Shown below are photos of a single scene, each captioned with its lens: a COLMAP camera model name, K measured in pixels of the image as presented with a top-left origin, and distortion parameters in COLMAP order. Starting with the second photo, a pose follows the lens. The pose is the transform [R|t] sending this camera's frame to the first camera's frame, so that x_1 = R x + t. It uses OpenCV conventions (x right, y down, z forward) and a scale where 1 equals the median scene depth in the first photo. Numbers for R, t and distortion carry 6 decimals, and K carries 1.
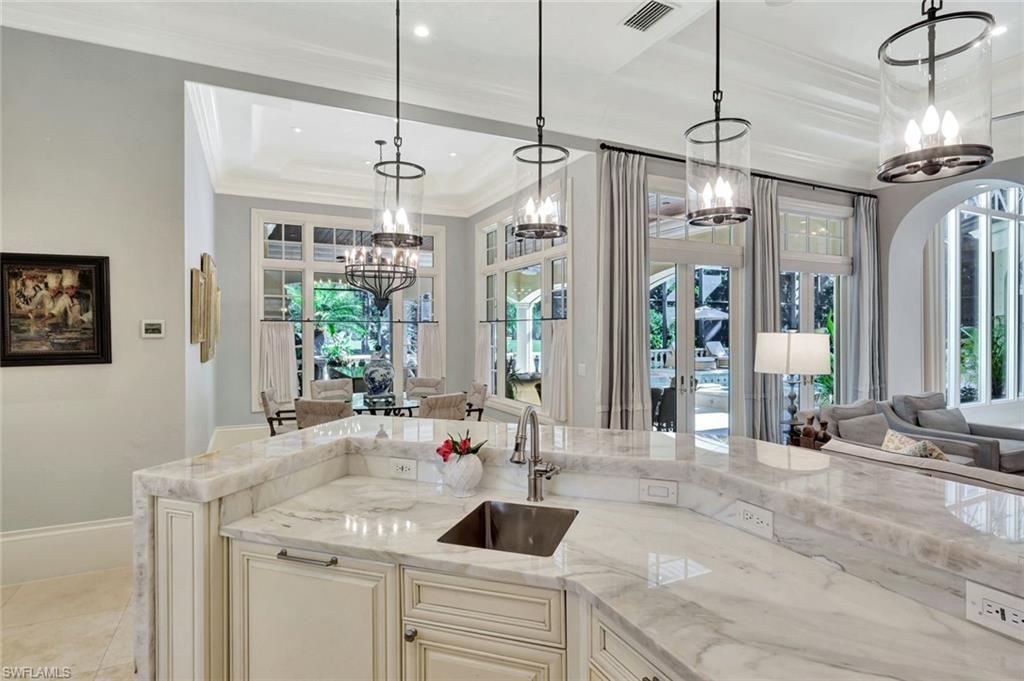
lens RADIAL K [[528.7, 0, 511.2], [0, 528.7, 336.1], [0, 0, 1]] dist [0.000867, -0.000502]
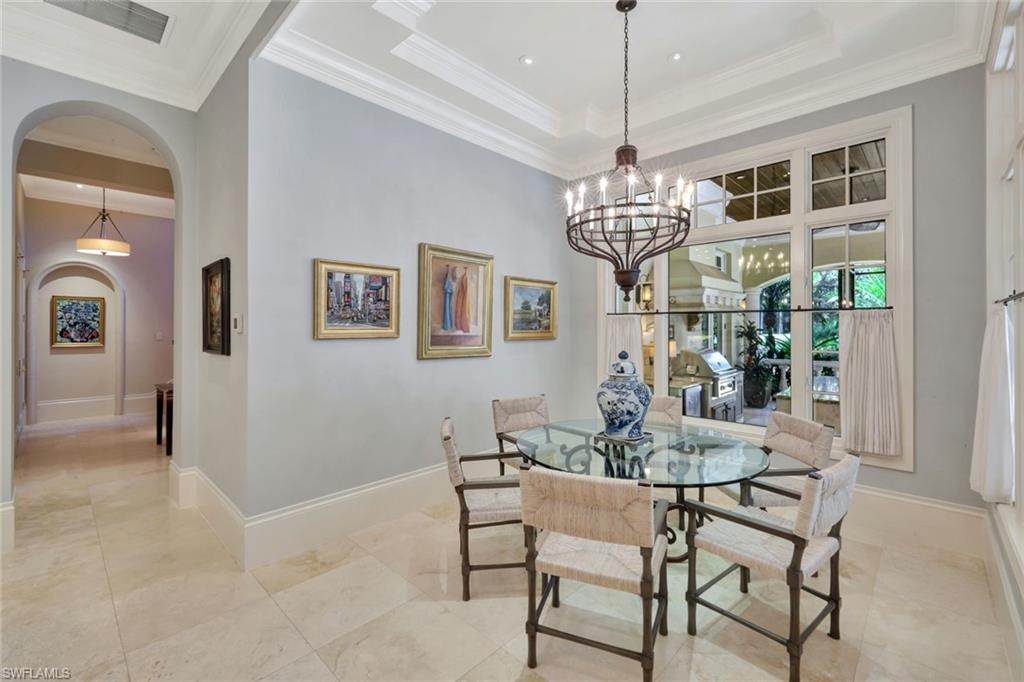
lens RADIAL K [[438.5, 0, 508.2], [0, 438.5, 329.6], [0, 0, 1]] dist [0.000862, 0.000277]
pose [[0.342733, 0.002926, -0.939428, 0.281327], [-0.008622, 0.999963, -0.000032, -0.008228], [0.939393, 0.008111, 0.342746, 1.234296]]
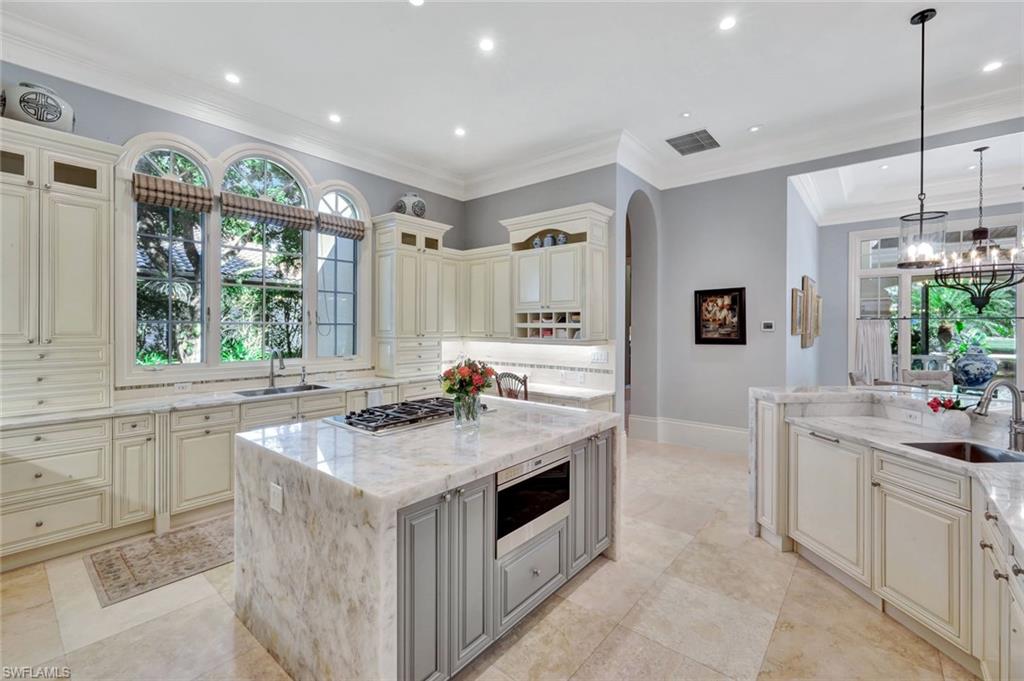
lens RADIAL K [[438.5, 0, 508.2], [0, 438.5, 329.1], [0, 0, 1]] dist [0.000862, 0.000277]
pose [[0.399888, 0.004259, -0.916554, 0.314031], [-0.009727, 0.999953, 0.000403, 0.004330], [0.916512, 0.008754, 0.399910, -0.372673]]
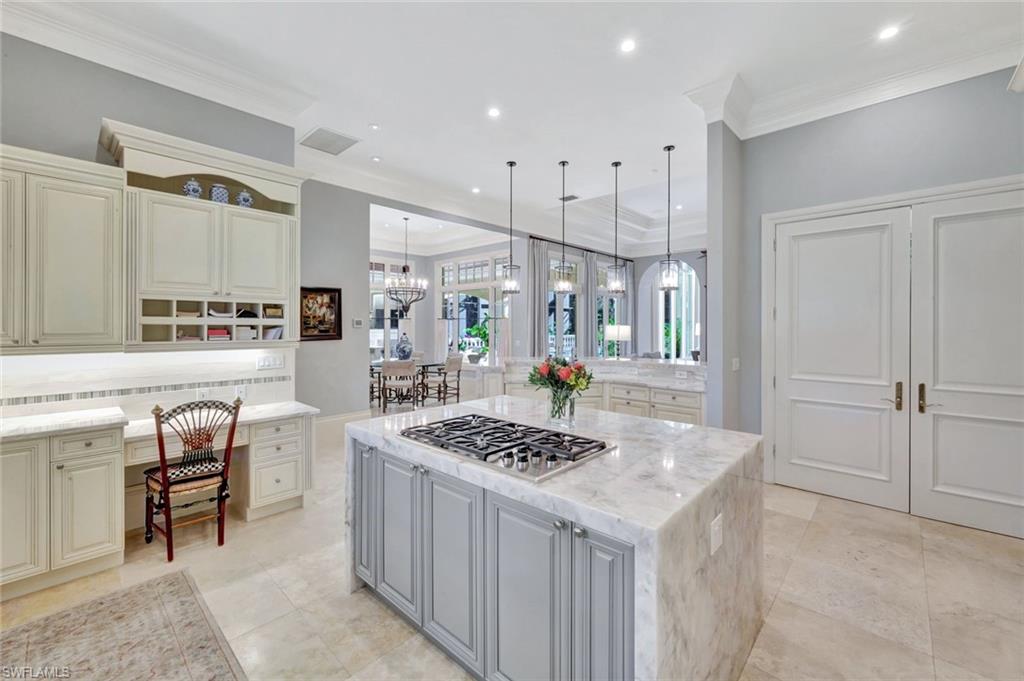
lens RADIAL K [[418.8, 0, 513.6], [0, 418.8, 329.2], [0, 0, 1]] dist [-0.001354, -0.000162]
pose [[0.932141, -0.001391, 0.362093, -0.725412], [0.000863, 0.999998, 0.001618, 0.008276], [-0.362095, -0.001196, 0.932140, -0.774502]]
